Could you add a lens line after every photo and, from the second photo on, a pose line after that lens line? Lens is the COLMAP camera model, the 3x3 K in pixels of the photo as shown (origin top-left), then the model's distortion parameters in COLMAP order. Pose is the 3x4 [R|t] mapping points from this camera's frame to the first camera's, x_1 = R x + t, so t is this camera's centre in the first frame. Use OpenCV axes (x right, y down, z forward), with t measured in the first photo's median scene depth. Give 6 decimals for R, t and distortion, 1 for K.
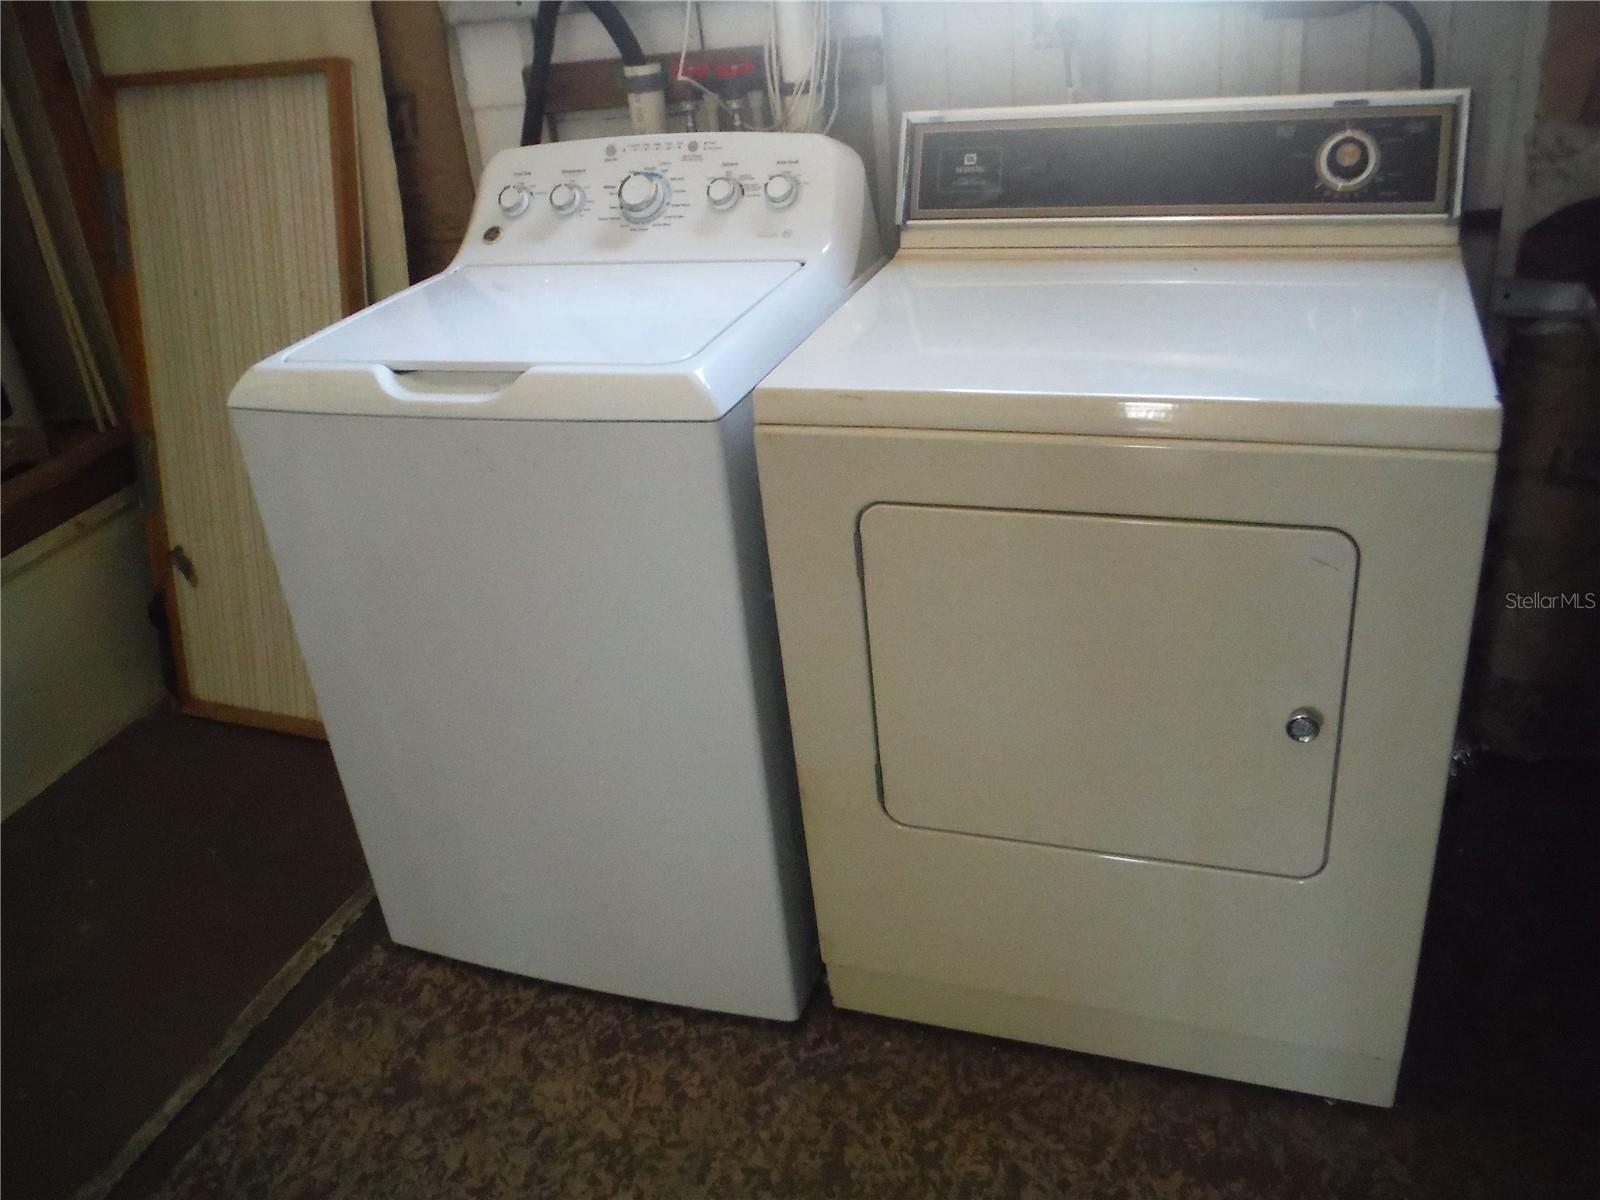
lens RADIAL K [[1309.1, 0, 800.0], [0, 1309.1, 600.0], [0, 0, 1]] dist [-0.030155, -0.001367]
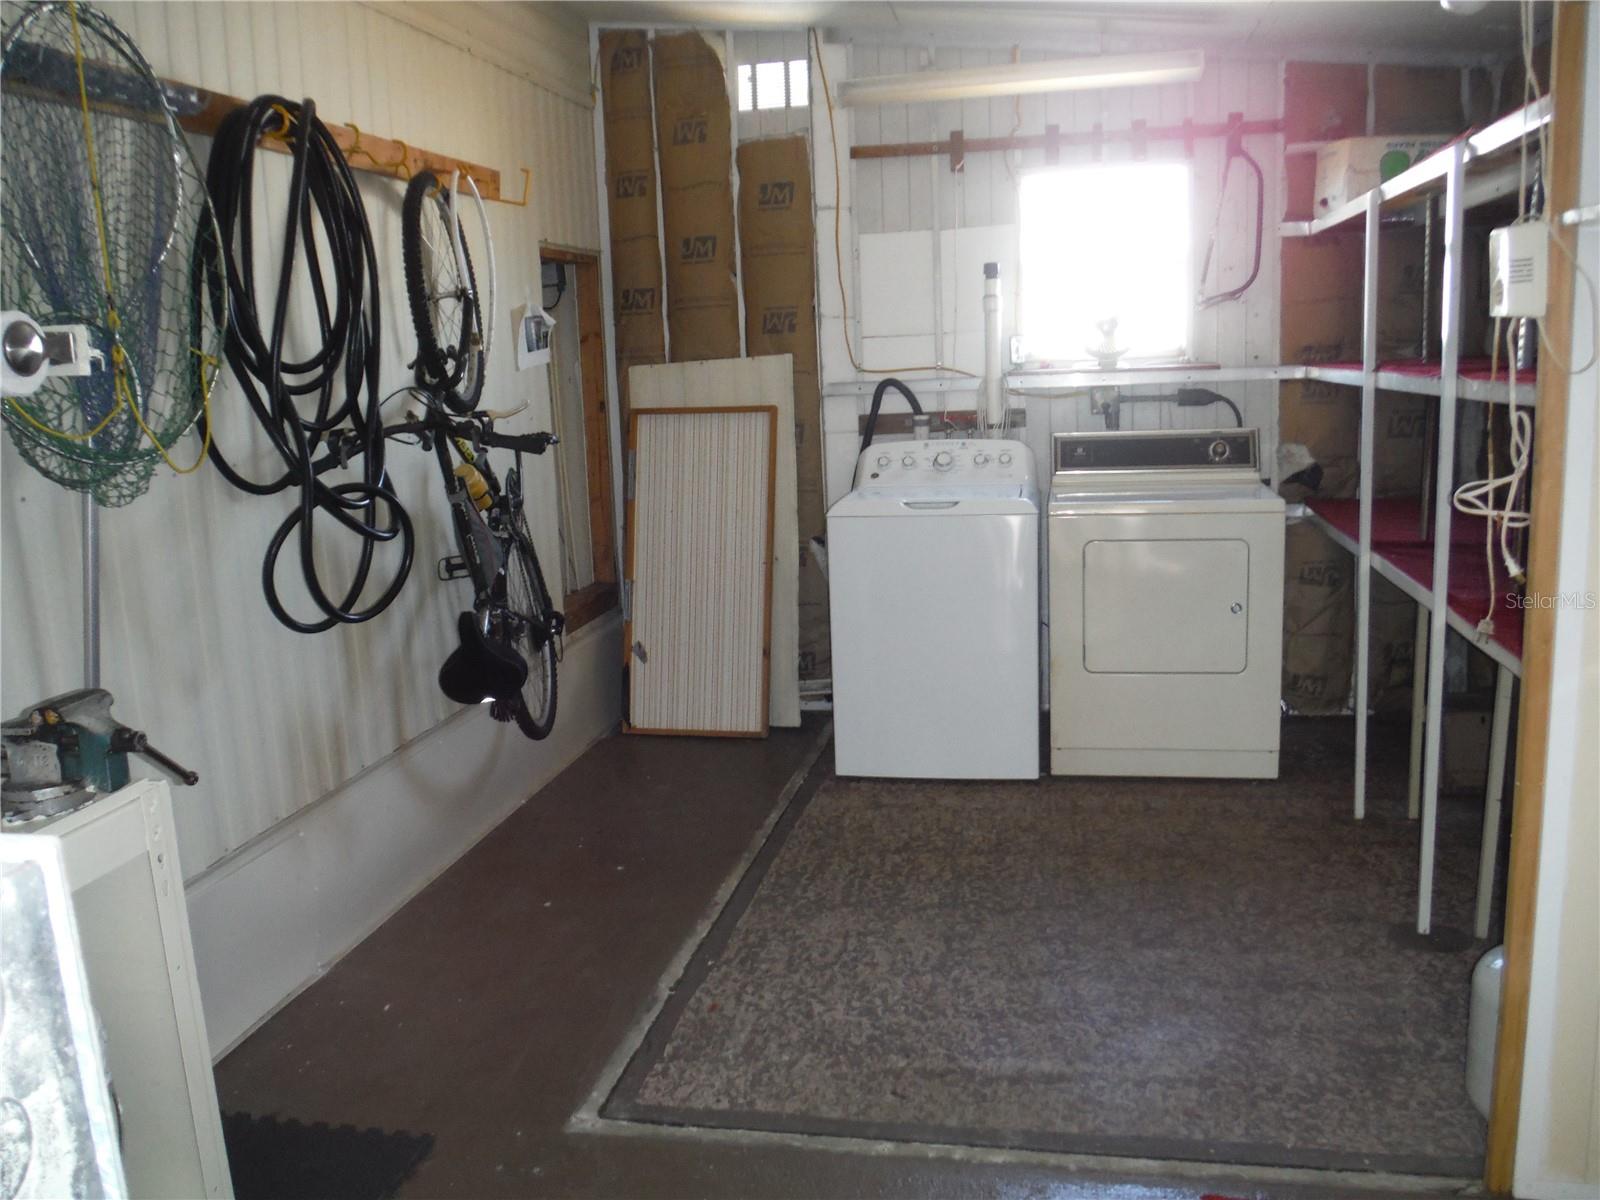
lens RADIAL K [[1316.6, 0, 778.9], [0, 1316.6, 580.8], [0, 0, 1]] dist [-0.067761, 0.019063]
pose [[0.990492, 0.032492, 0.133677, -0.757809], [0.011253, 0.949317, -0.314119, 0.684946], [-0.137108, 0.312637, 0.939925, -1.229222]]
